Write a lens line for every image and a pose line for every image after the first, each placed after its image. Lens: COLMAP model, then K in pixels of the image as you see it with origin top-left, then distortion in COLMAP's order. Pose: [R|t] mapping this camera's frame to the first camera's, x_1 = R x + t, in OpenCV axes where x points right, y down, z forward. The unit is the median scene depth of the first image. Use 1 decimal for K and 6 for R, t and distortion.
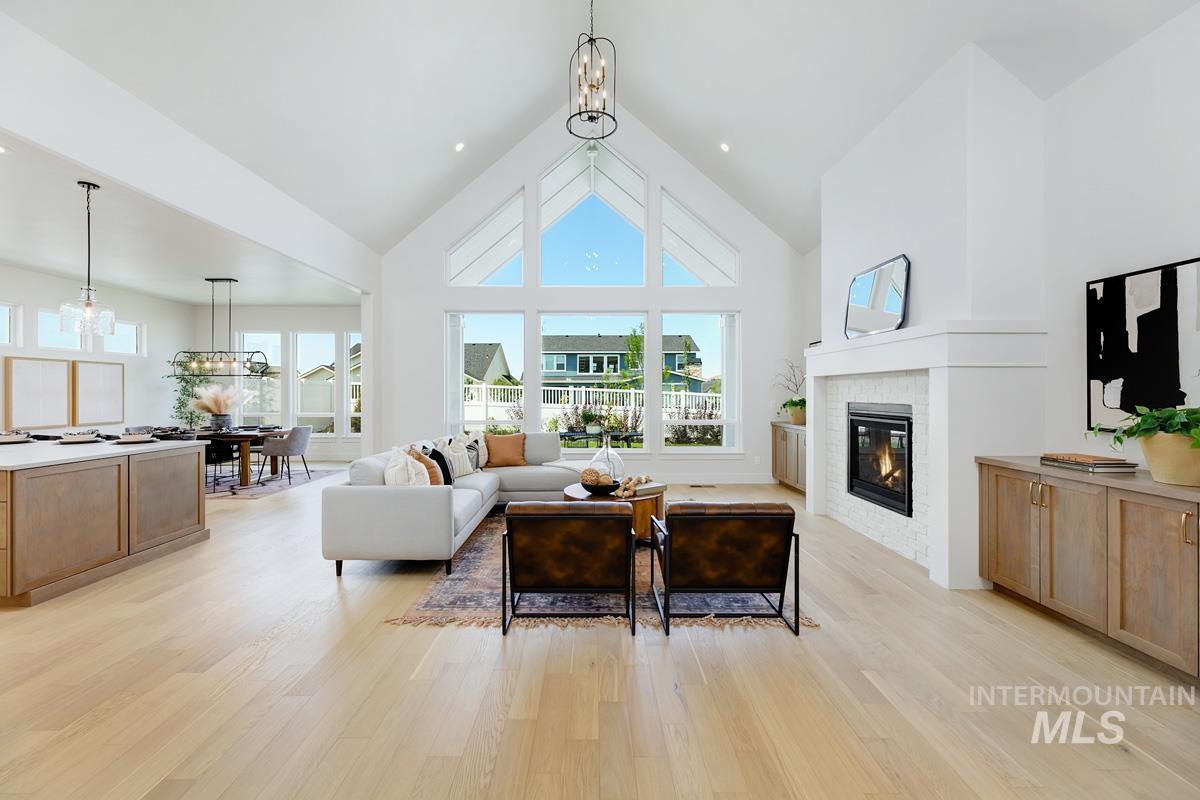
lens RADIAL K [[492.8, 0, 594.7], [0, 492.8, 397.5], [0, 0, 1]] dist [-0.002792, -0.000096]
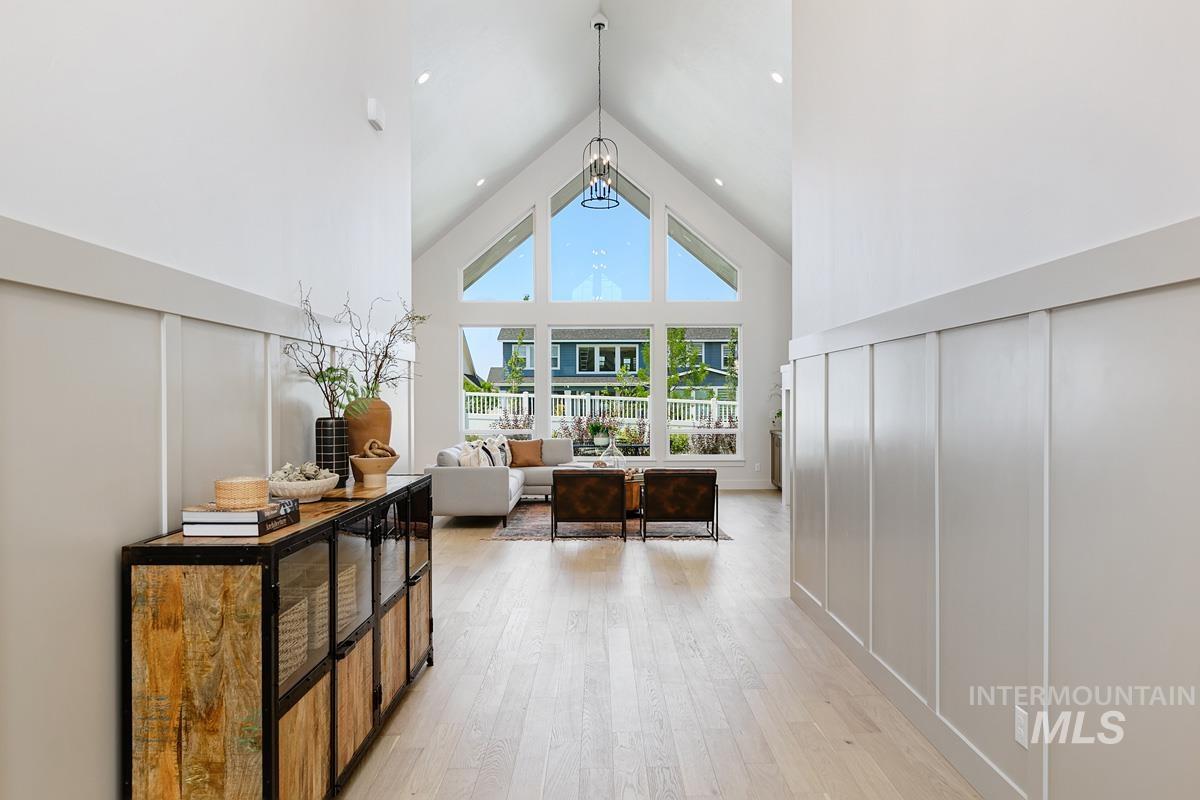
lens RADIAL K [[740.9, 0, 600.0], [0, 740.9, 405.4], [0, 0, 1]] dist [-0.000408, 0.002819]
pose [[0.999989, -0.003704, -0.002896, -0.000543], [0.003694, 0.999987, -0.003399, 0.000333], [0.002908, 0.003388, 0.999990, -0.470682]]
